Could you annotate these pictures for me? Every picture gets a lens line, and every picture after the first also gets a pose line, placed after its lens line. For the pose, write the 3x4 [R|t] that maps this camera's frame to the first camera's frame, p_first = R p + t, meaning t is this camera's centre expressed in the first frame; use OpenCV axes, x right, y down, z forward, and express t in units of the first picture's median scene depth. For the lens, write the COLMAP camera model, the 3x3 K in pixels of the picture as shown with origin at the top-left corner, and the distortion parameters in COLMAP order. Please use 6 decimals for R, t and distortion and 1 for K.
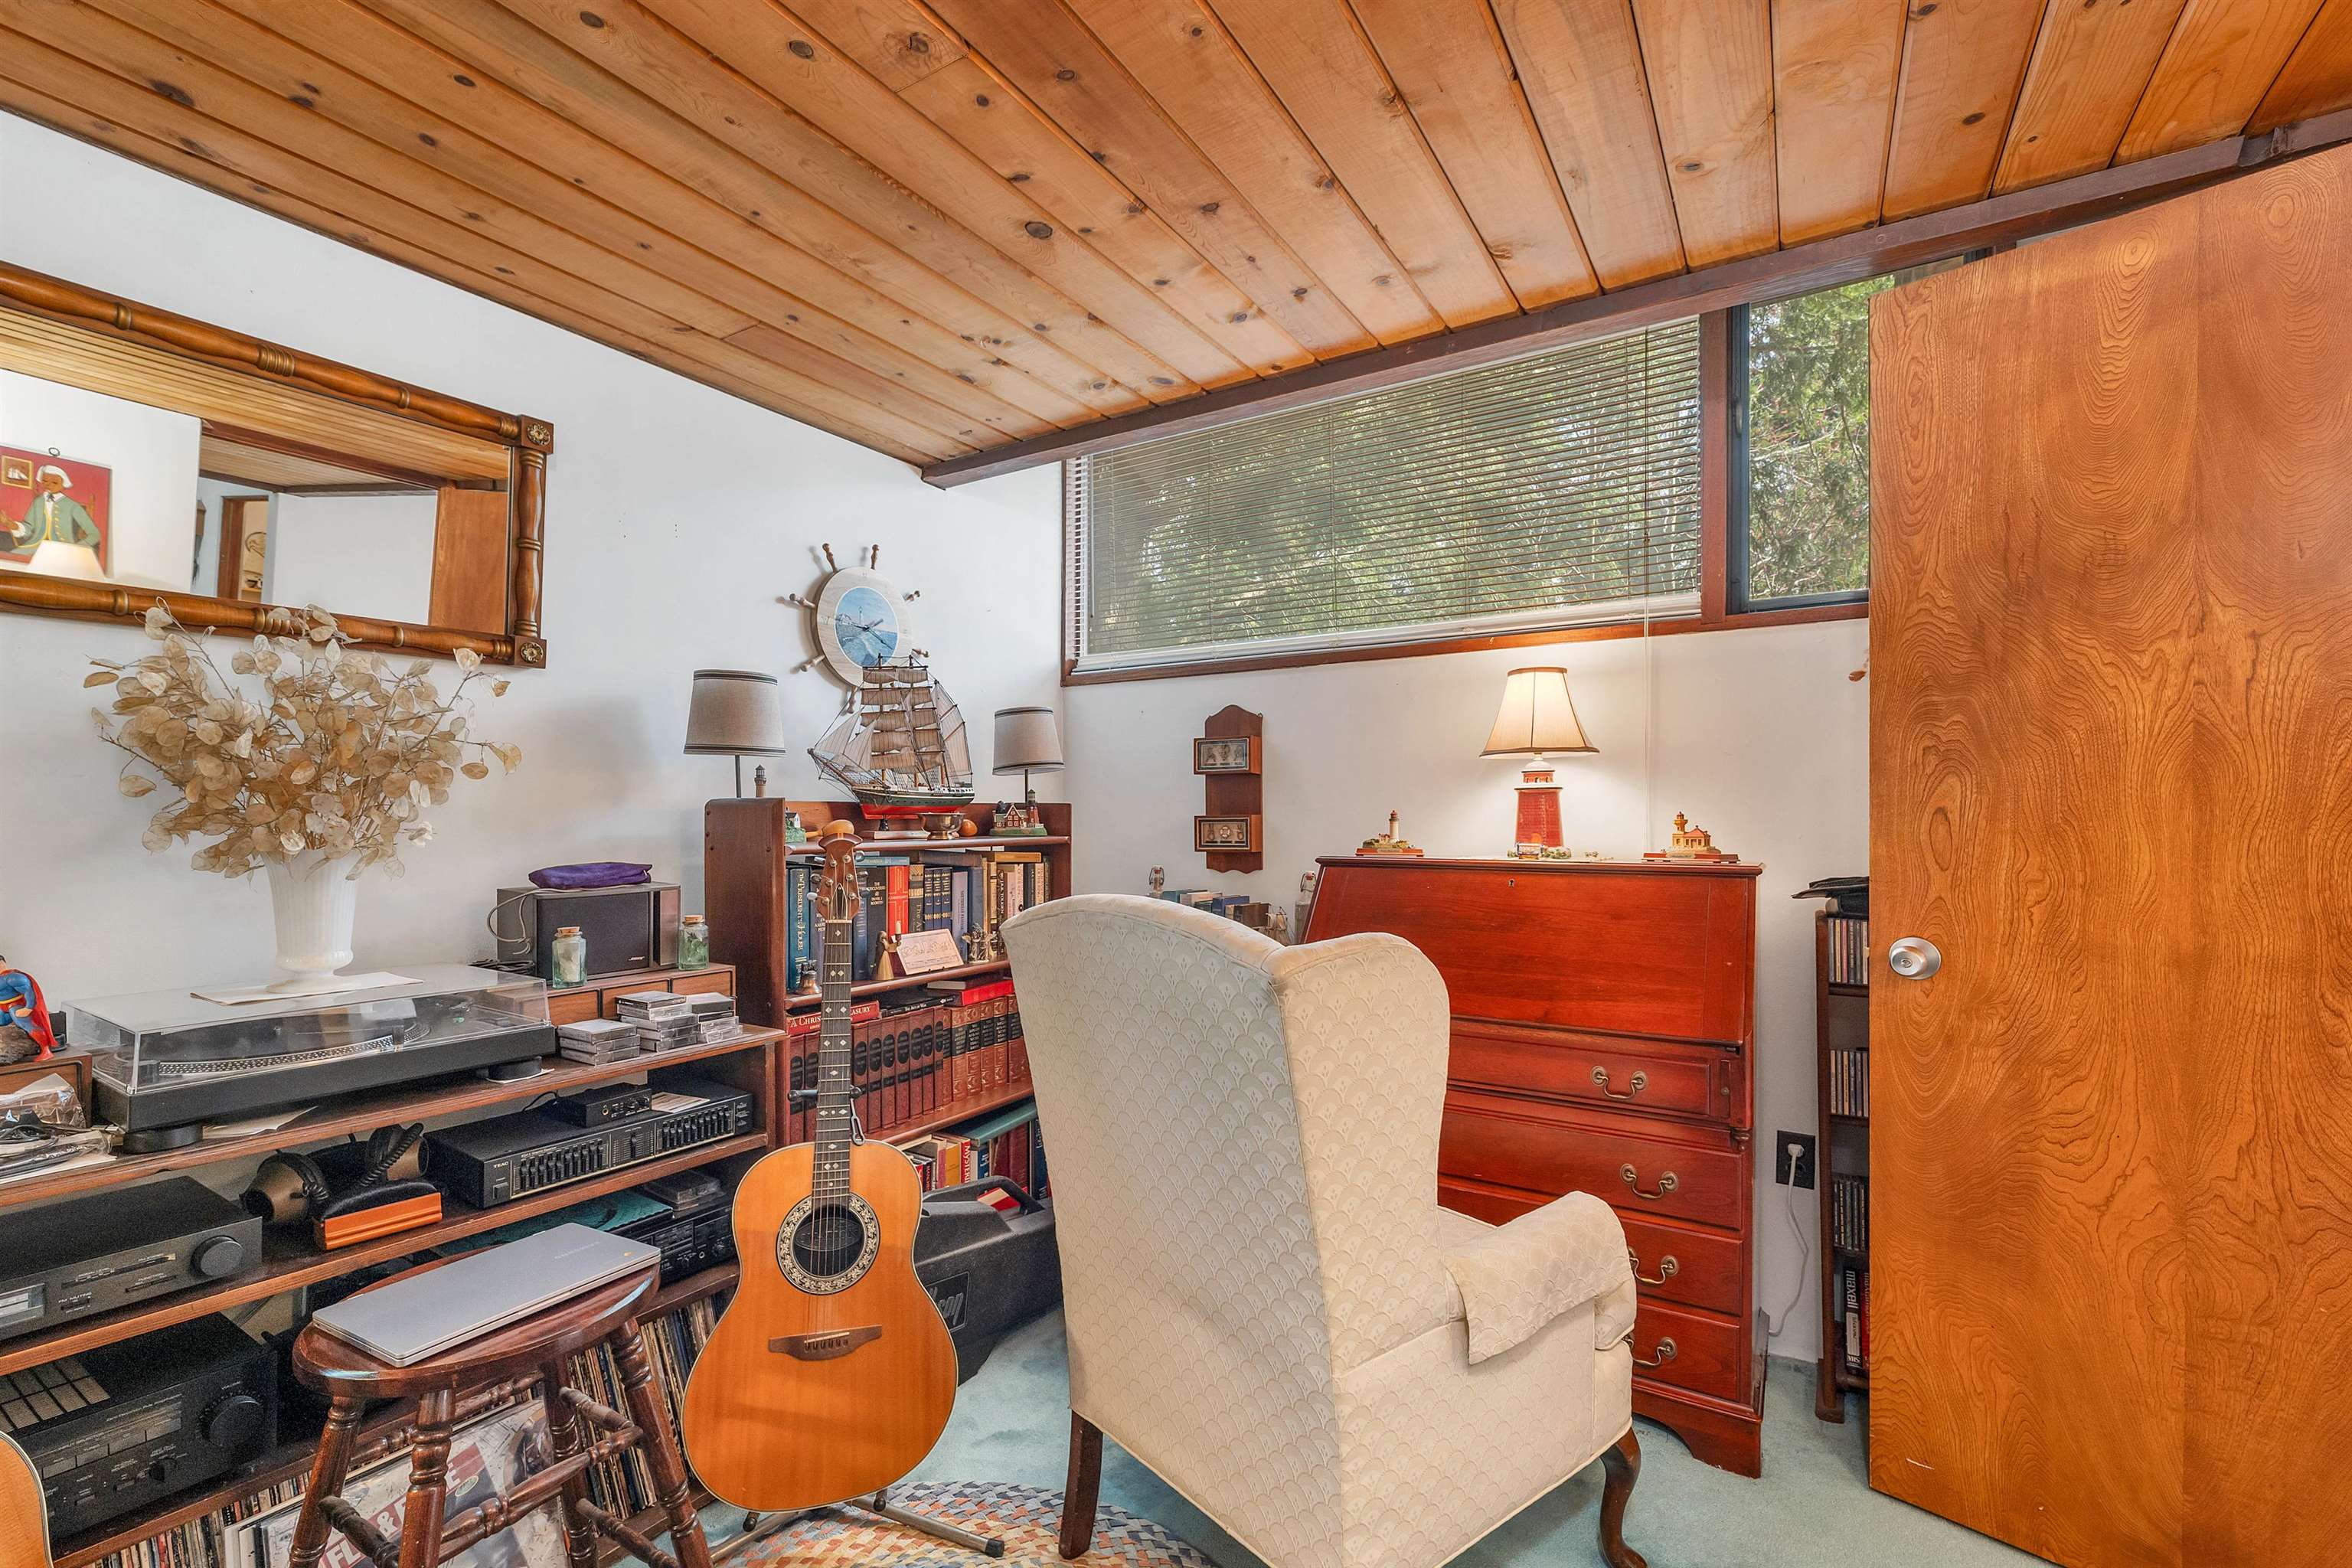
lens RADIAL K [[996.1, 0, 1176.2], [0, 996.1, 806.1], [0, 0, 1]] dist [-0.003534, -0.000666]
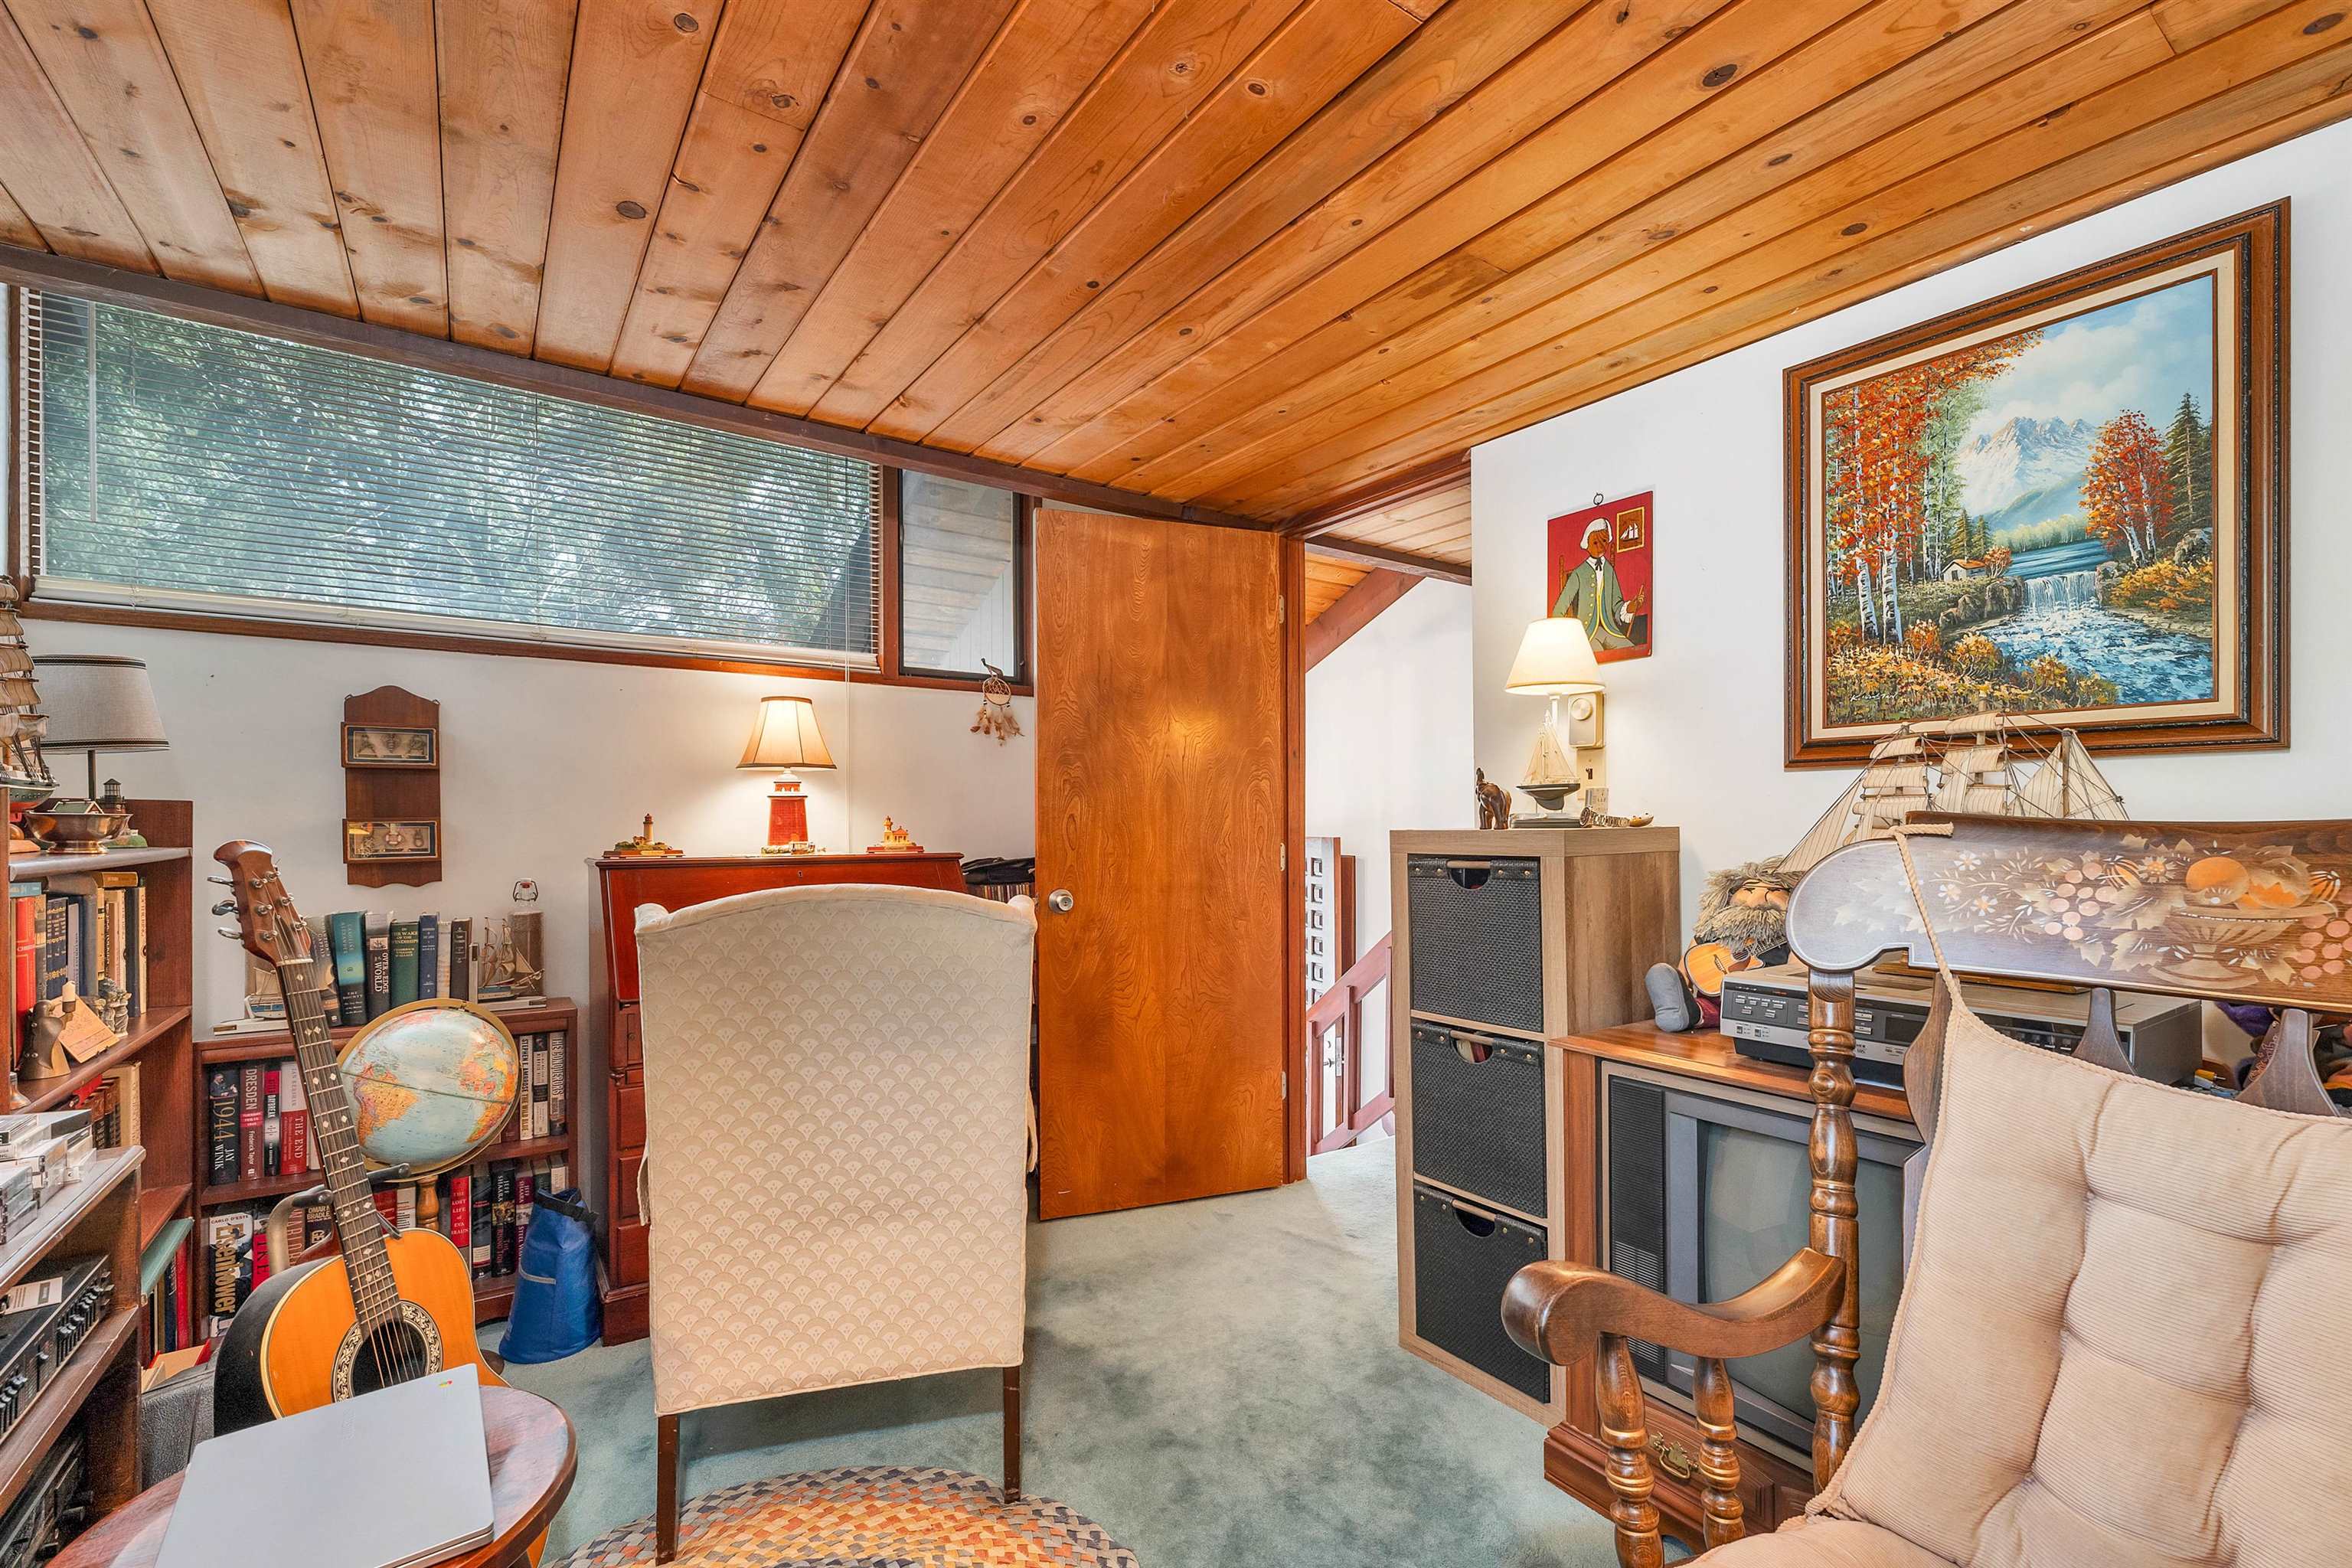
lens RADIAL K [[996.1, 0, 1154.7], [0, 996.1, 799.7], [0, 0, 1]] dist [-0.003534, -0.000666]
pose [[0.410580, 0.019376, 0.911619, -0.788086], [-0.008579, 0.999812, -0.017386, 0.004520], [-0.911784, -0.000682, 0.410669, 0.138993]]
